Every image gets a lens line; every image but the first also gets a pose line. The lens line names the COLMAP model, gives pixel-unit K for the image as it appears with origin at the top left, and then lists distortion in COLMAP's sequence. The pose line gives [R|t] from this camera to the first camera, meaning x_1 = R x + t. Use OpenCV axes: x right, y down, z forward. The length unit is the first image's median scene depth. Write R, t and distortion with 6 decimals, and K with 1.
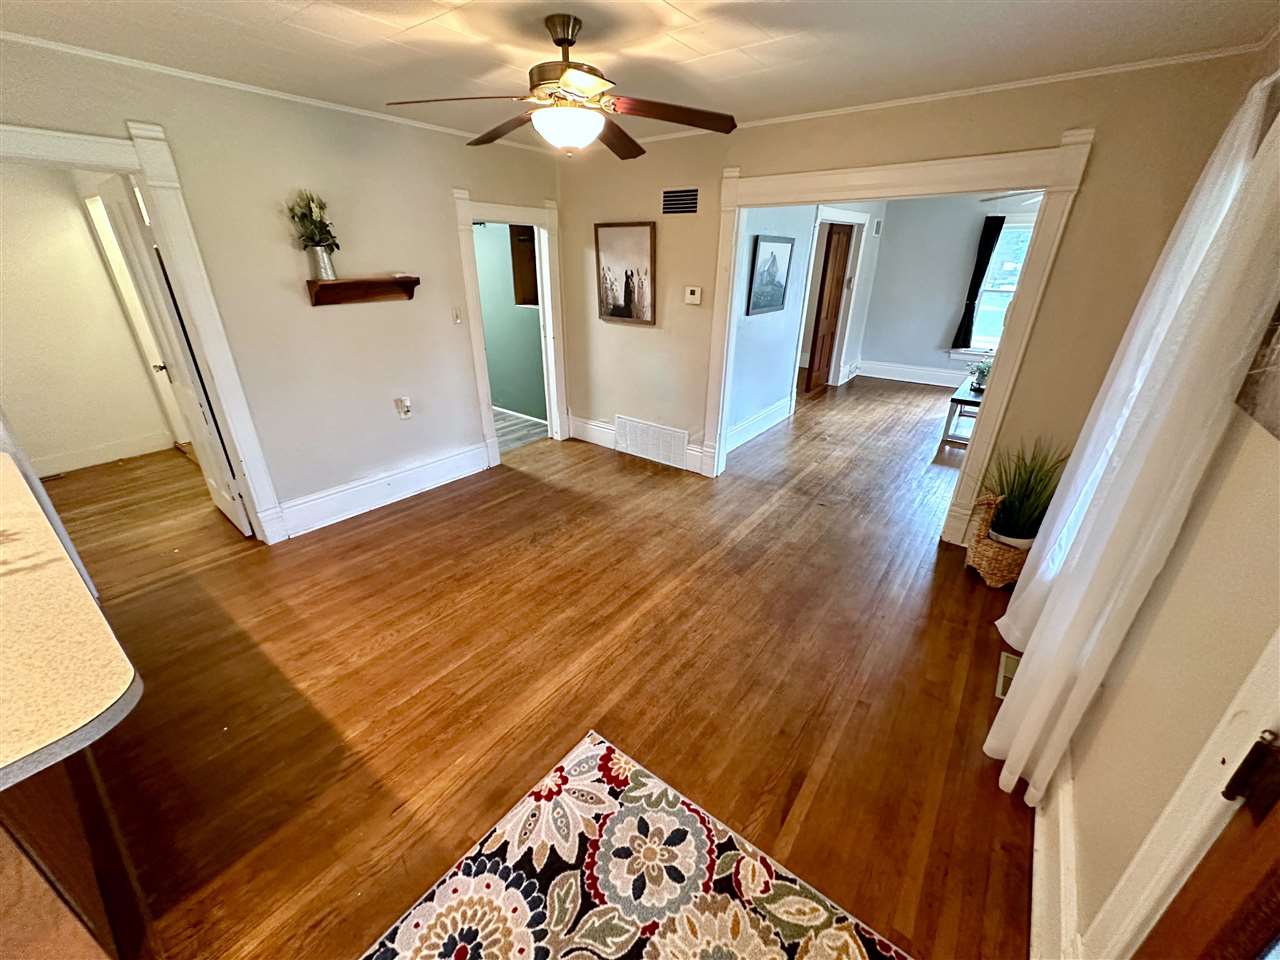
lens RADIAL K [[509.9, 0, 641.4], [0, 509.9, 479.7], [0, 0, 1]] dist [-0.000740, 0.000093]
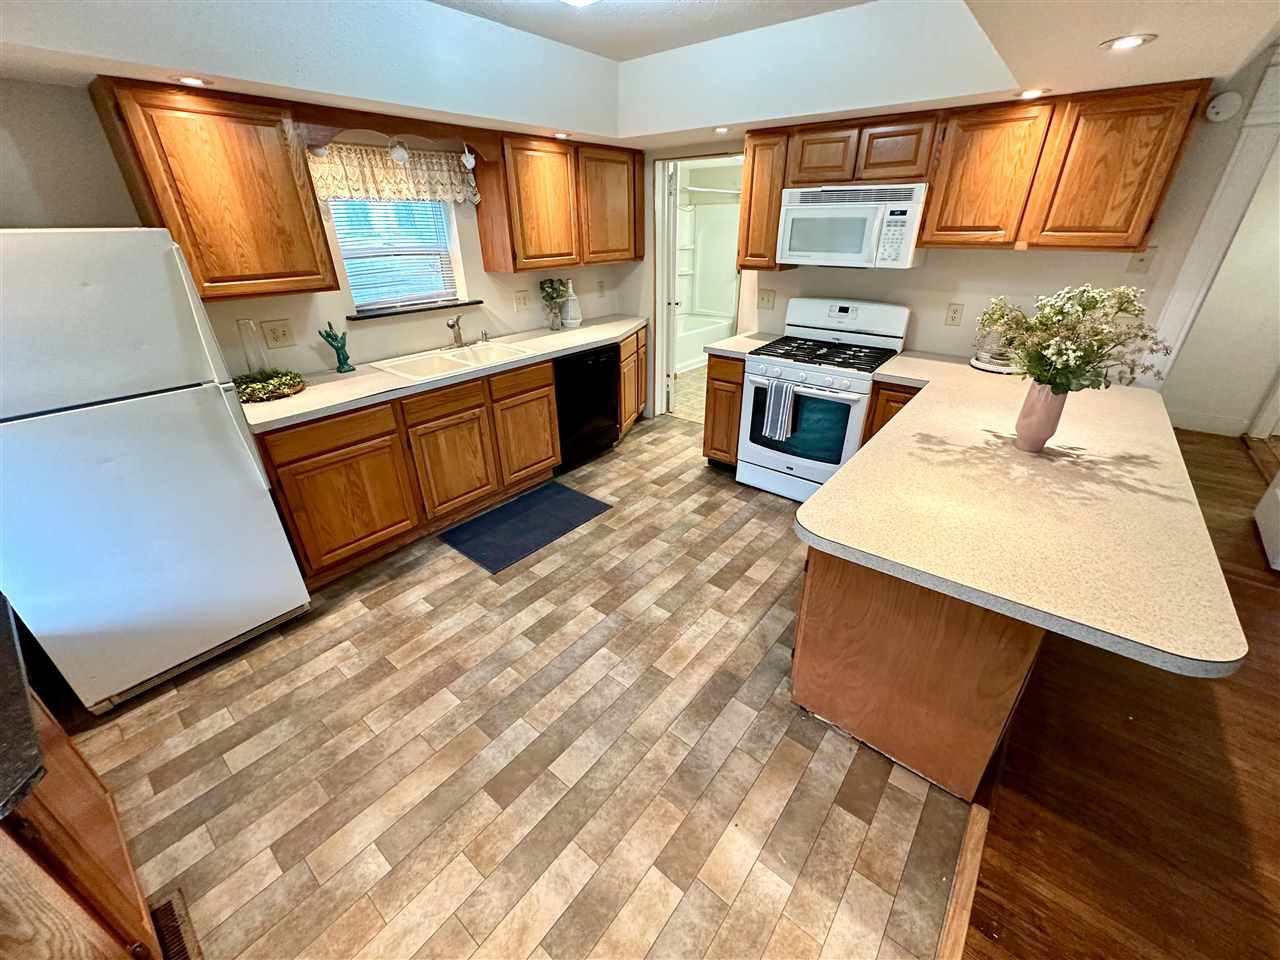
lens RADIAL K [[509.9, 0, 639.3], [0, 509.9, 479.7], [0, 0, 1]] dist [-0.000740, 0.000093]
pose [[-0.039085, 0.446385, -0.893987, -0.072956], [-0.396496, 0.814295, 0.423928, 0.049412], [0.917204, 0.371031, 0.145163, -0.083778]]
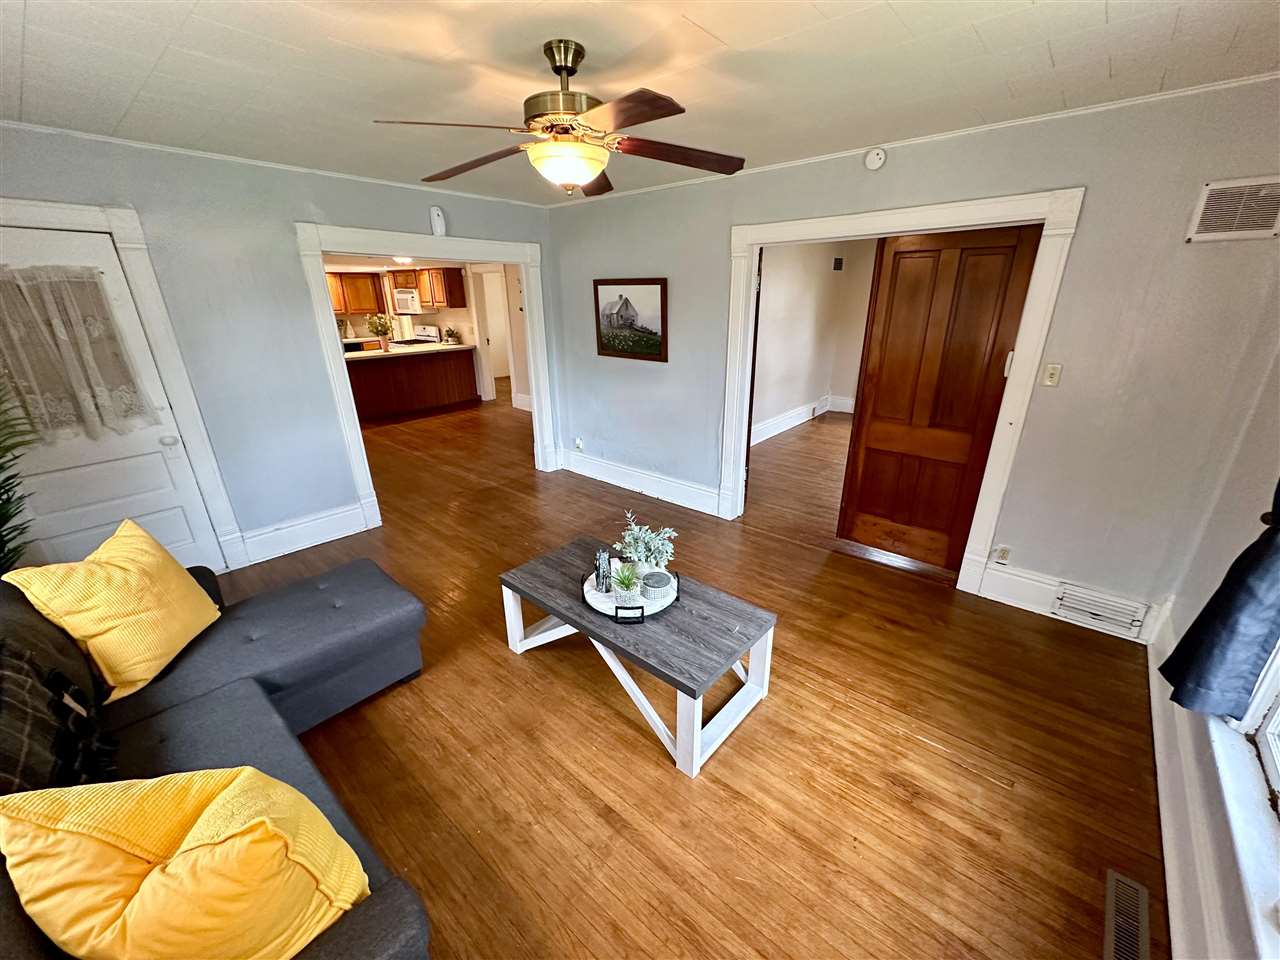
lens RADIAL K [[509.9, 0, 644.3], [0, 509.9, 481.8], [0, 0, 1]] dist [-0.000740, 0.000093]
pose [[-0.063389, 0.342333, -0.937438, 1.639204], [-0.400922, 0.851461, 0.338046, -0.634901], [0.913916, 0.397268, 0.083276, 1.421082]]
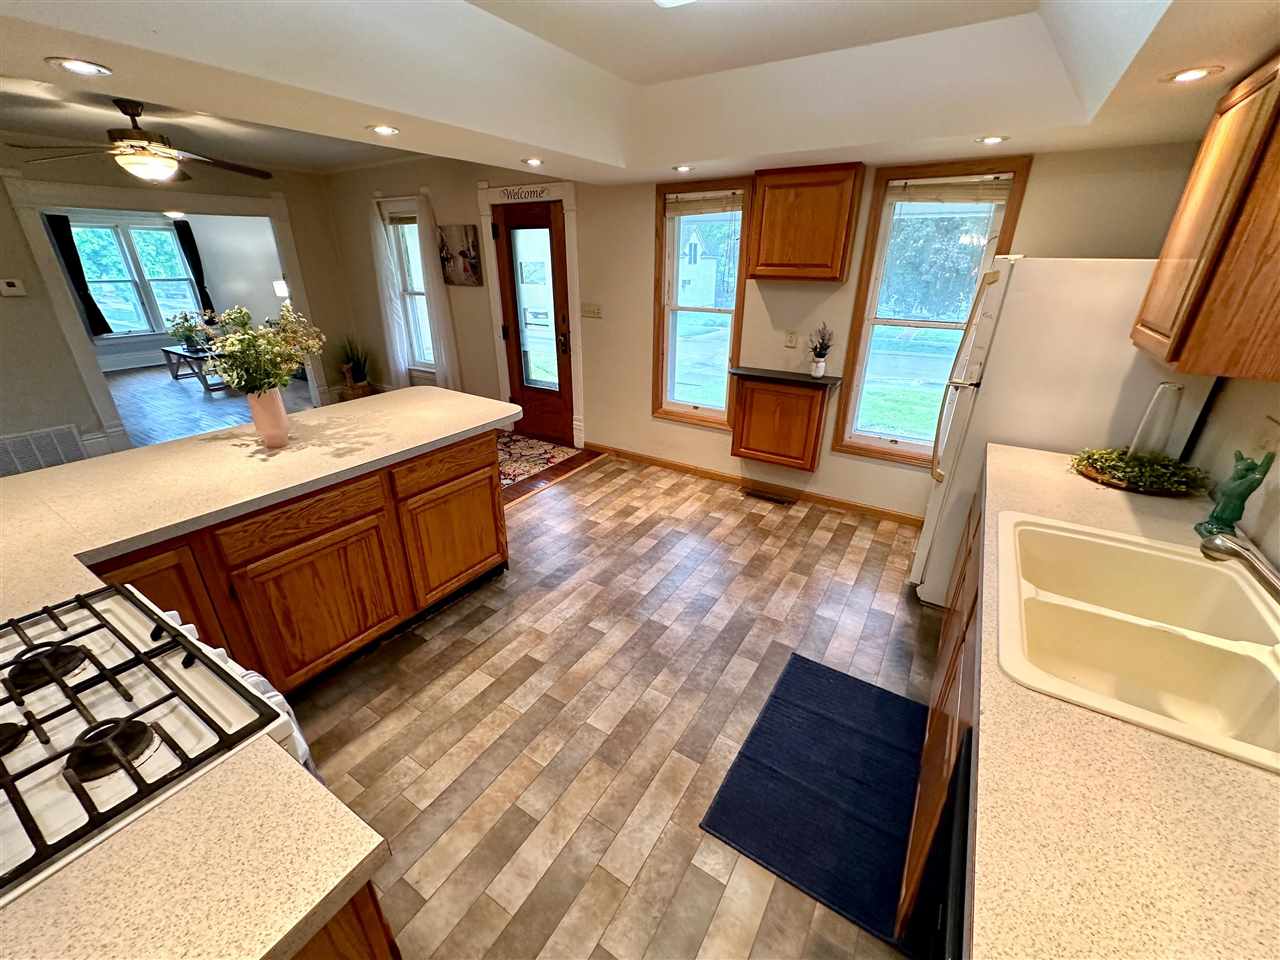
lens RADIAL K [[509.9, 0, 639.4], [0, 509.9, 478.6], [0, 0, 1]] dist [-0.000740, 0.000093]
pose [[-0.079034, -0.402199, 0.912135, -1.184268], [0.398196, 0.826093, 0.398762, 0.048551], [-0.913889, 0.394724, 0.094865, -0.089870]]
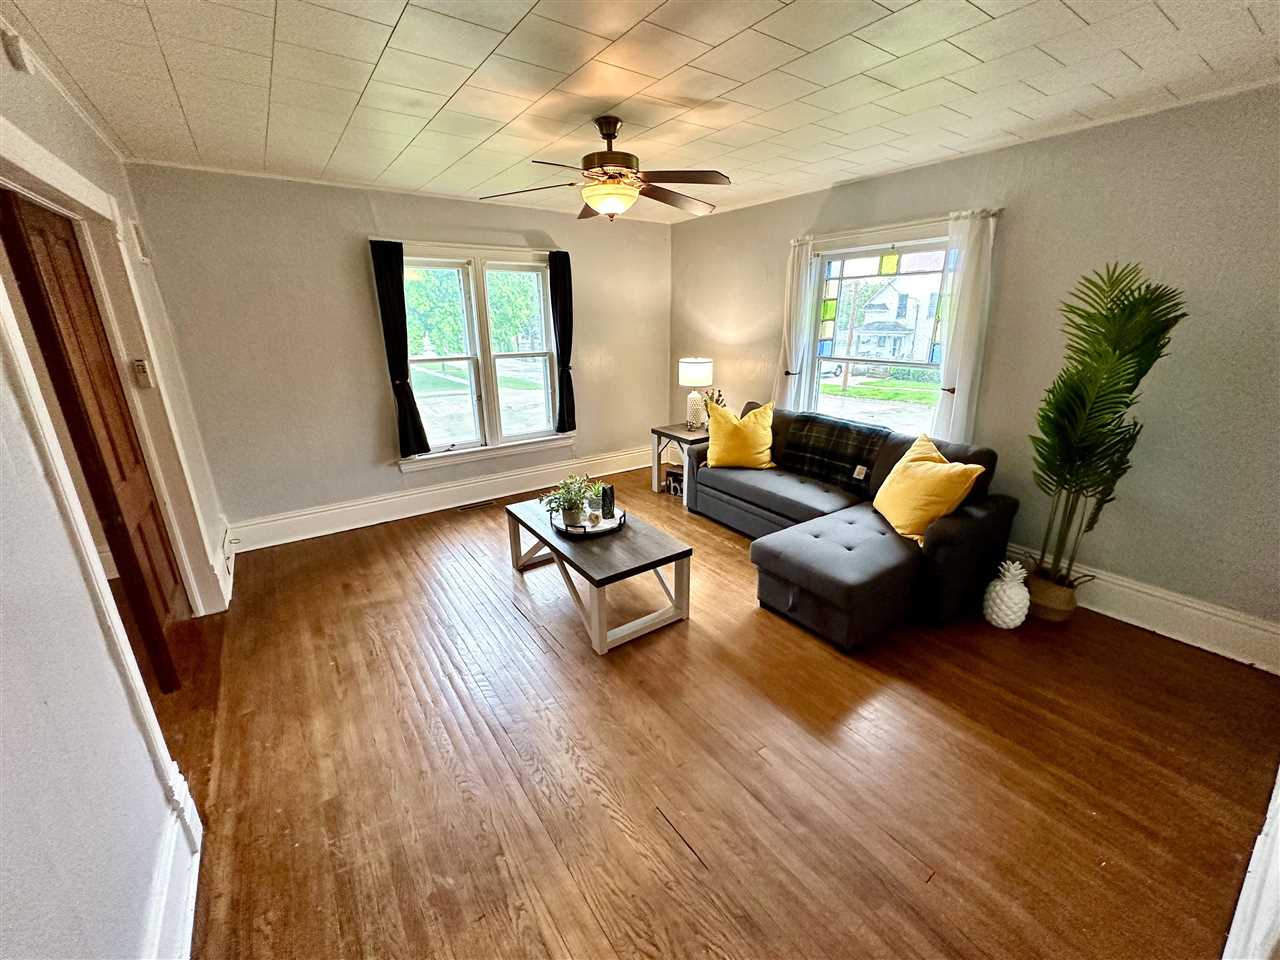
lens RADIAL K [[509.9, 0, 636.6], [0, 509.9, 485.2], [0, 0, 1]] dist [-0.000740, 0.000093]
pose [[0.311174, -0.310273, 0.898277, 0.305978], [0.395310, 0.901810, 0.174553, -0.447527], [-0.864235, 0.300781, 0.403273, 1.068704]]
